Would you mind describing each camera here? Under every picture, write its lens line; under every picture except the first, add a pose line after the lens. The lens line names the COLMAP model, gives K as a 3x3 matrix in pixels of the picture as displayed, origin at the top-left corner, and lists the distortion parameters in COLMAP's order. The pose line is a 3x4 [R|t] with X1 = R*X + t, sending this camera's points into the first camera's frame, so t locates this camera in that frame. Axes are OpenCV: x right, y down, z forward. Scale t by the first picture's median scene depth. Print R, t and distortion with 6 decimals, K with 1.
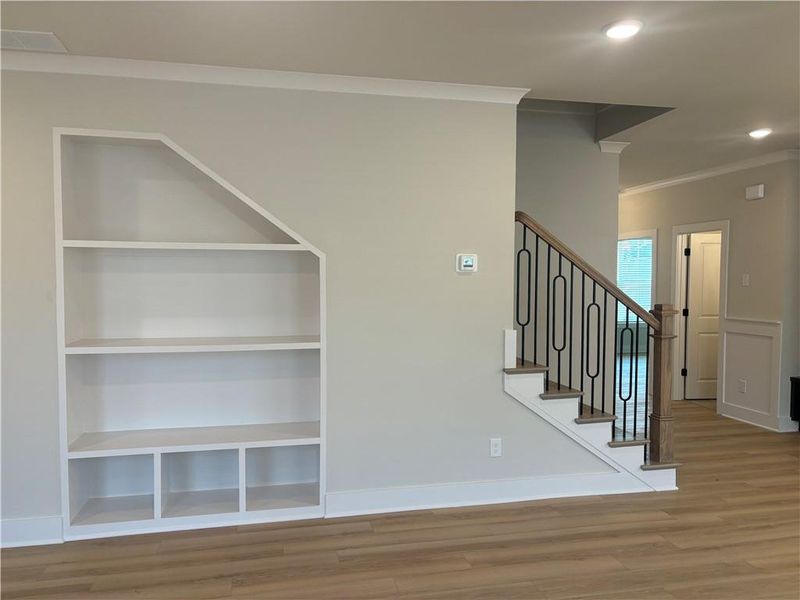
lens RADIAL K [[596.2, 0, 400.1], [0, 596.2, 308.4], [0, 0, 1]] dist [0.043667, -0.038446]
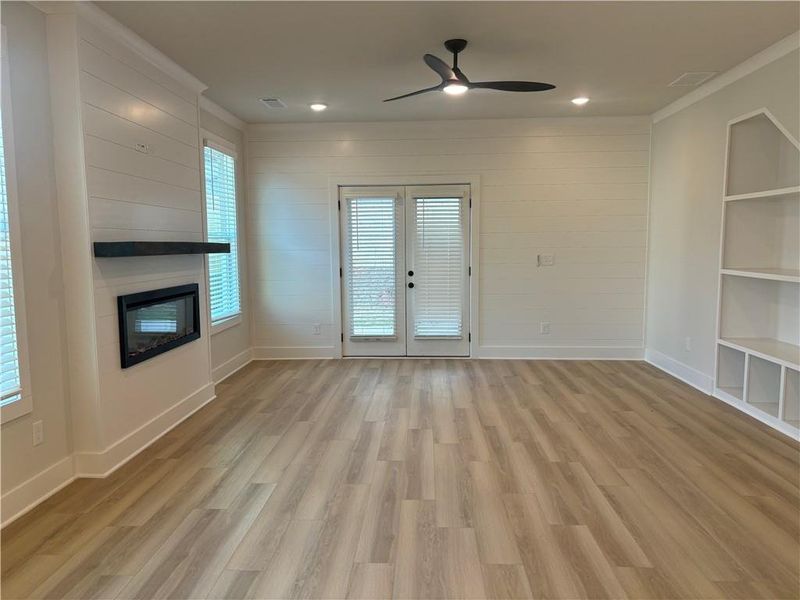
lens RADIAL K [[596.2, 0, 395.3], [0, 596.2, 302.2], [0, 0, 1]] dist [0.043667, -0.038446]
pose [[-0.254871, 0.098701, -0.961924, 1.085494], [-0.034466, 0.993218, 0.111045, 0.007733], [0.966361, 0.061456, -0.249741, 0.583614]]
